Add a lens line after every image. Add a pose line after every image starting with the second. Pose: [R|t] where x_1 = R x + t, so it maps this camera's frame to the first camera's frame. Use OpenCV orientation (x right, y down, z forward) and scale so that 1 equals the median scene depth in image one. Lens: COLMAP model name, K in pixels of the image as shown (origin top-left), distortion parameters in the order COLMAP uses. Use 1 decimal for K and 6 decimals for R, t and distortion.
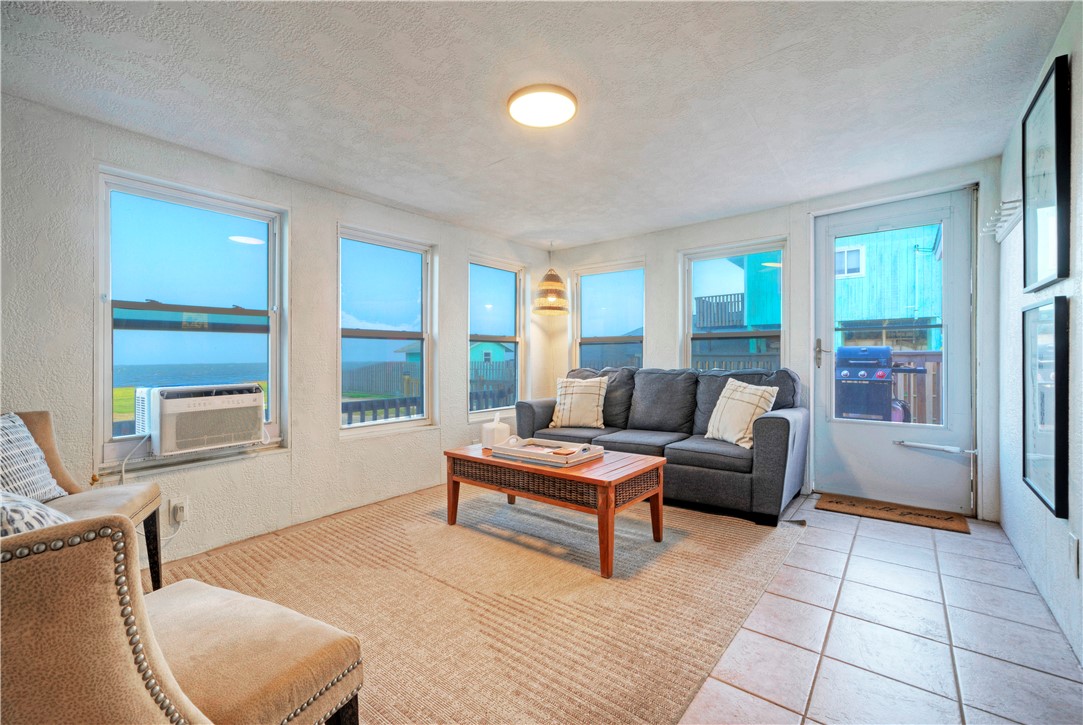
lens RADIAL K [[468.1, 0, 537.5], [0, 468.1, 360.7], [0, 0, 1]] dist [-0.000038, -0.000077]
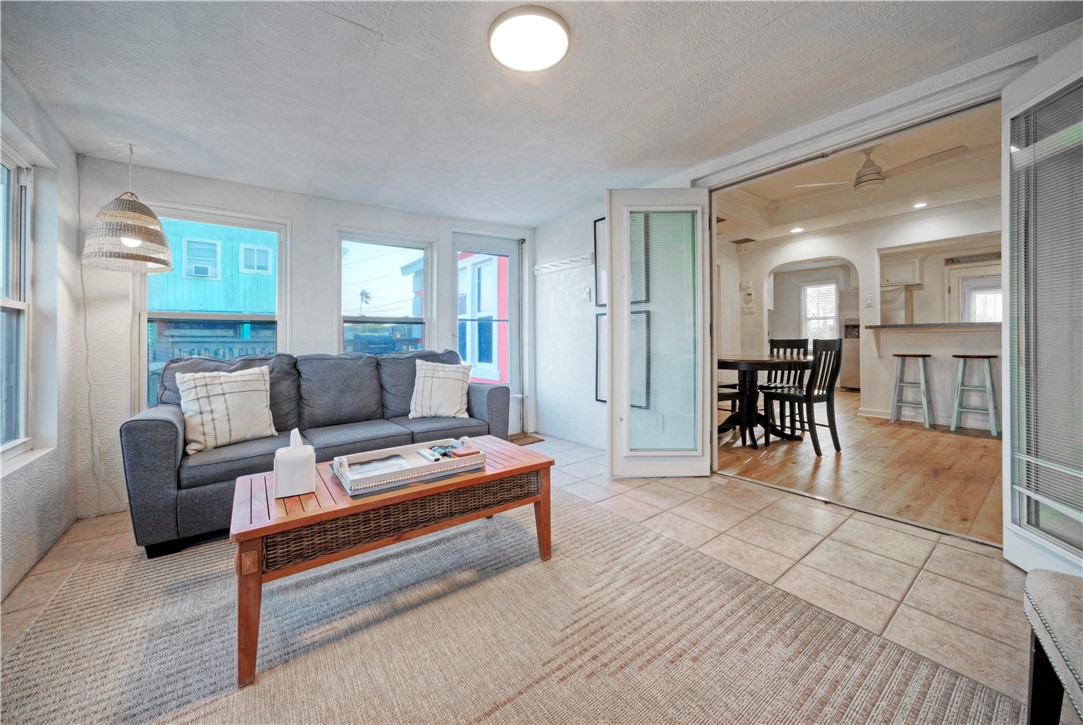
lens RADIAL K [[407.0, 0, 532.2], [0, 407.0, 334.4], [0, 0, 1]] dist [-0.005186, 0.001612]
pose [[0.251229, 0.017341, 0.967772, -0.521703], [0.017191, 0.999602, -0.022374, 0.007551], [-0.967775, 0.022258, 0.250831, 0.605387]]
